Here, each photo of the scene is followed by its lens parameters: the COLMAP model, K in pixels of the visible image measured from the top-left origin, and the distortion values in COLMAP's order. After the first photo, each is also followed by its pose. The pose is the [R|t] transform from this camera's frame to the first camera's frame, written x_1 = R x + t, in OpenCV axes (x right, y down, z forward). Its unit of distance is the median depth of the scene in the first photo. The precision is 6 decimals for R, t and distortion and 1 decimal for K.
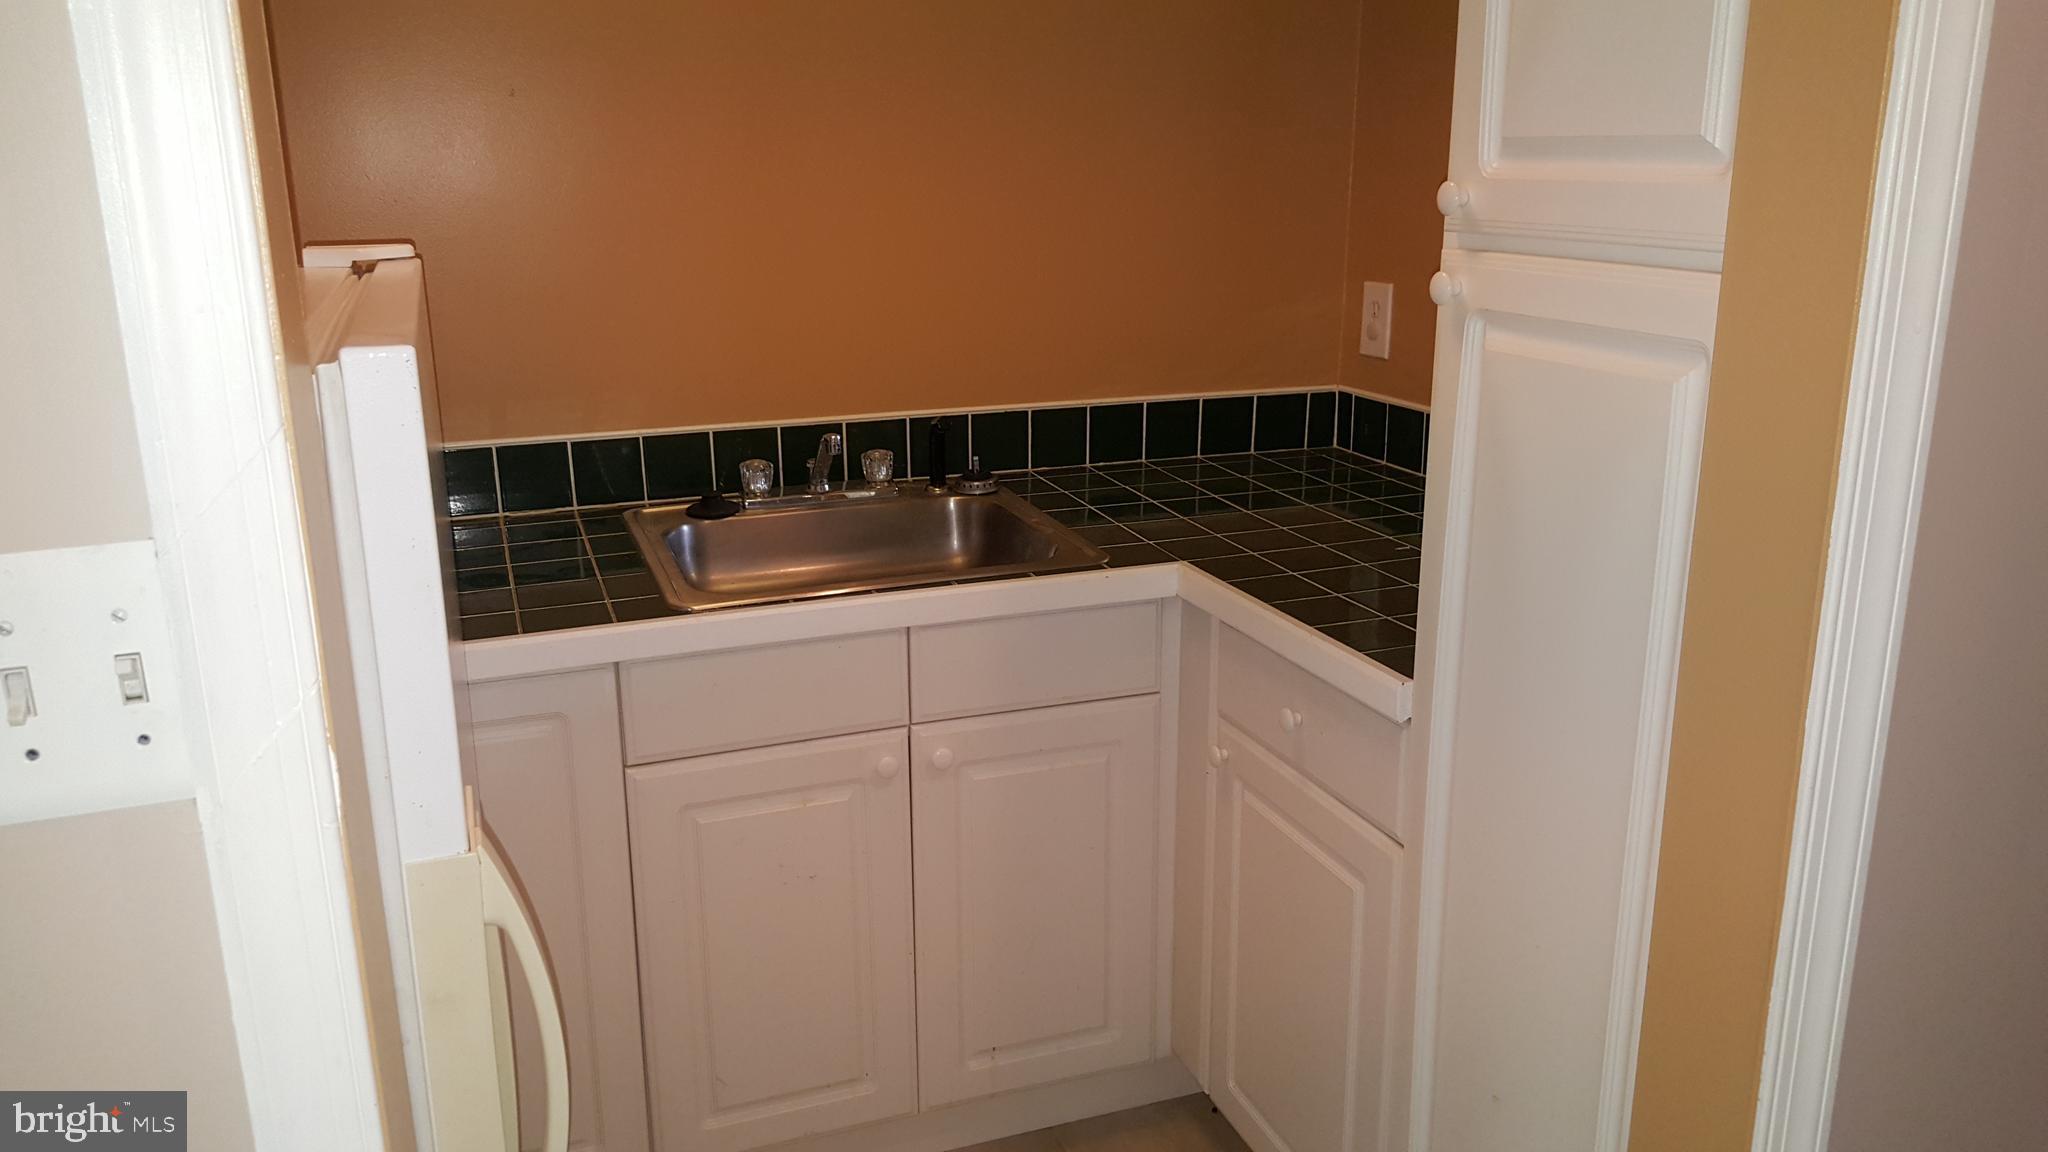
lens RADIAL K [[1567.5, 0, 1024.0], [0, 1567.5, 576.0], [0, 0, 1]] dist [0.150397, 0.000654]
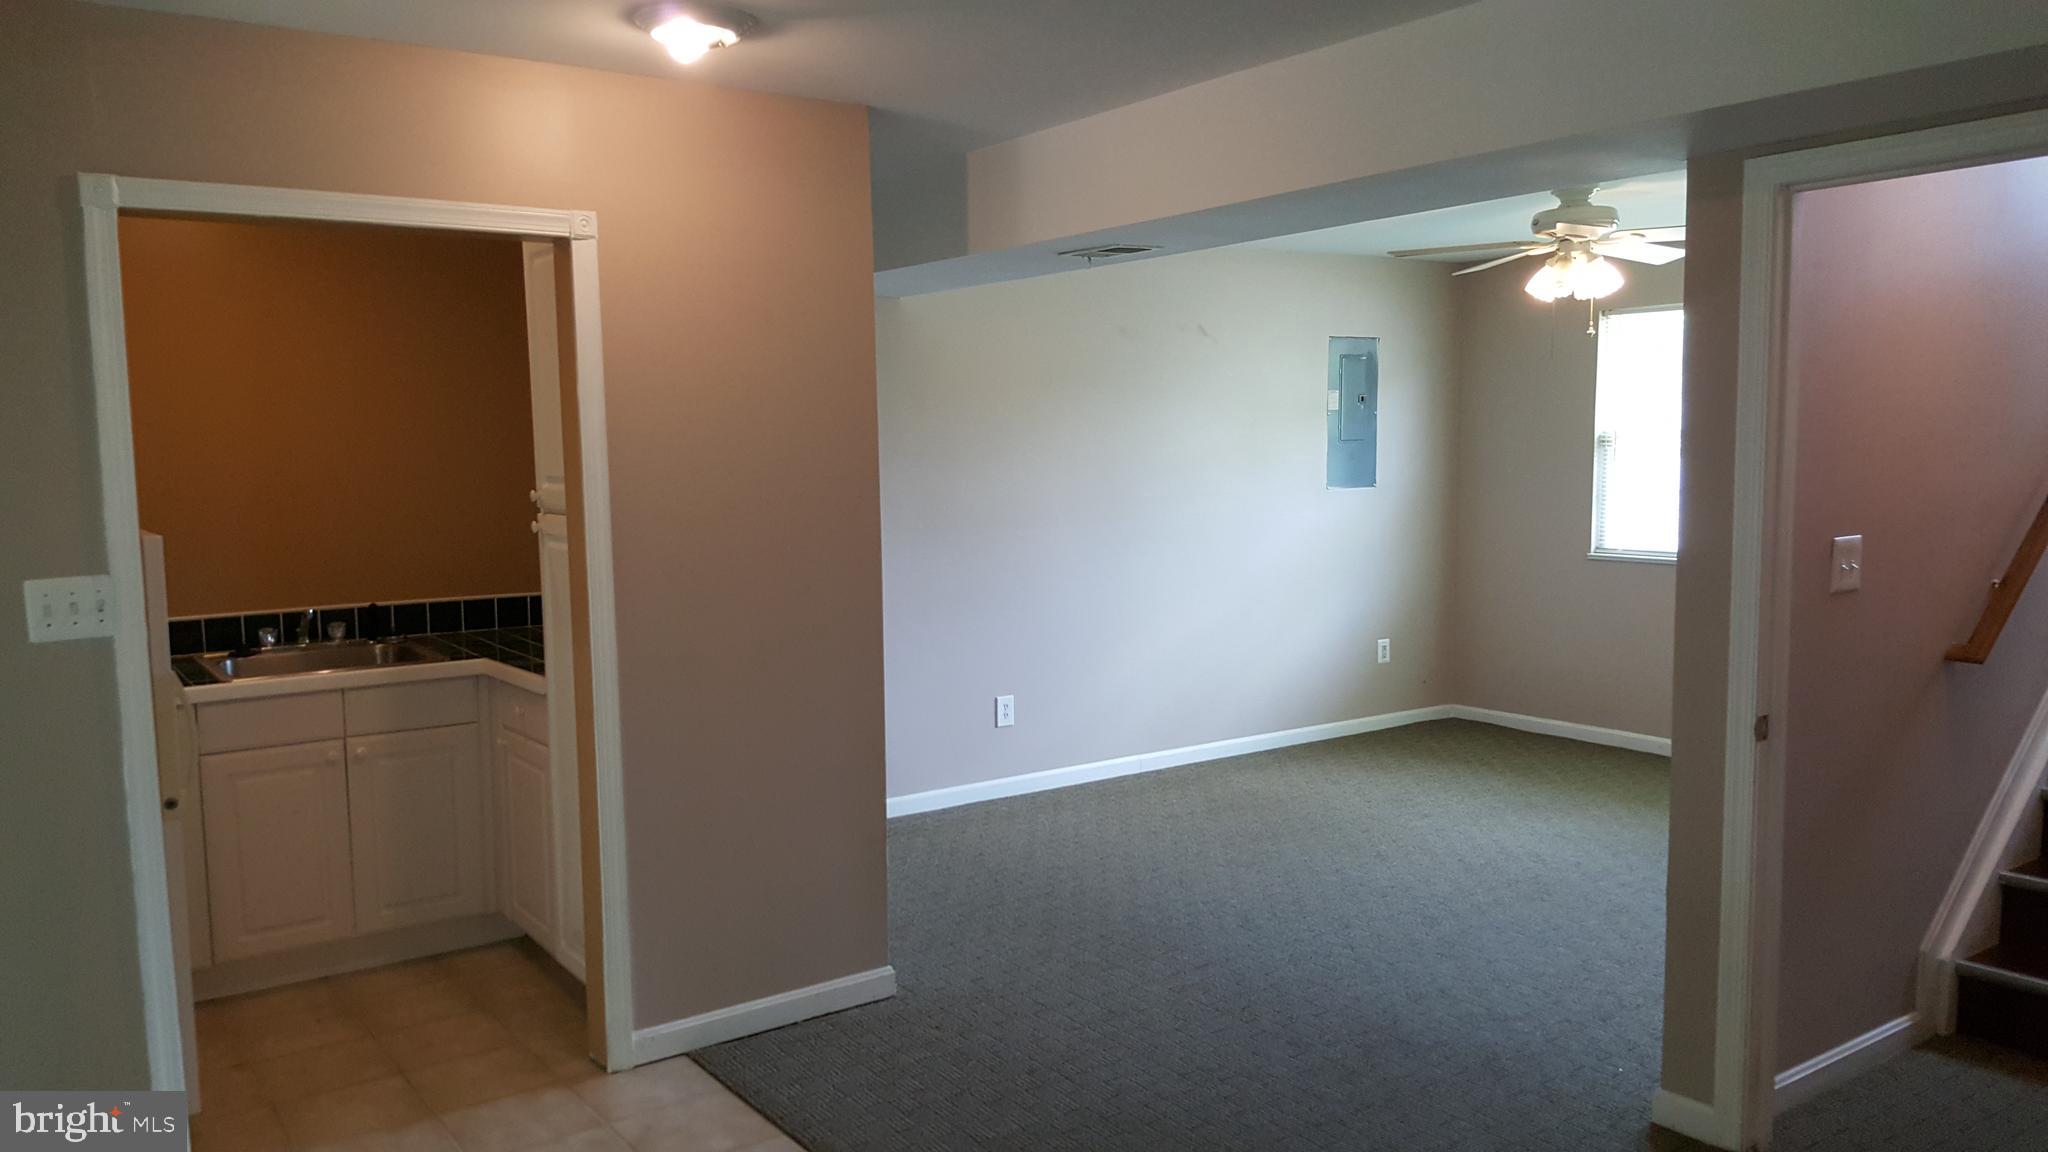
lens RADIAL K [[1549.2, 0, 977.6], [0, 1549.2, 567.0], [0, 0, 1]] dist [0.140173, -0.248274]
pose [[0.970202, -0.037988, 0.239303, 0.224153], [0.081961, 0.980867, -0.176585, 0.276524], [-0.228016, 0.190937, 0.954752, -1.108637]]
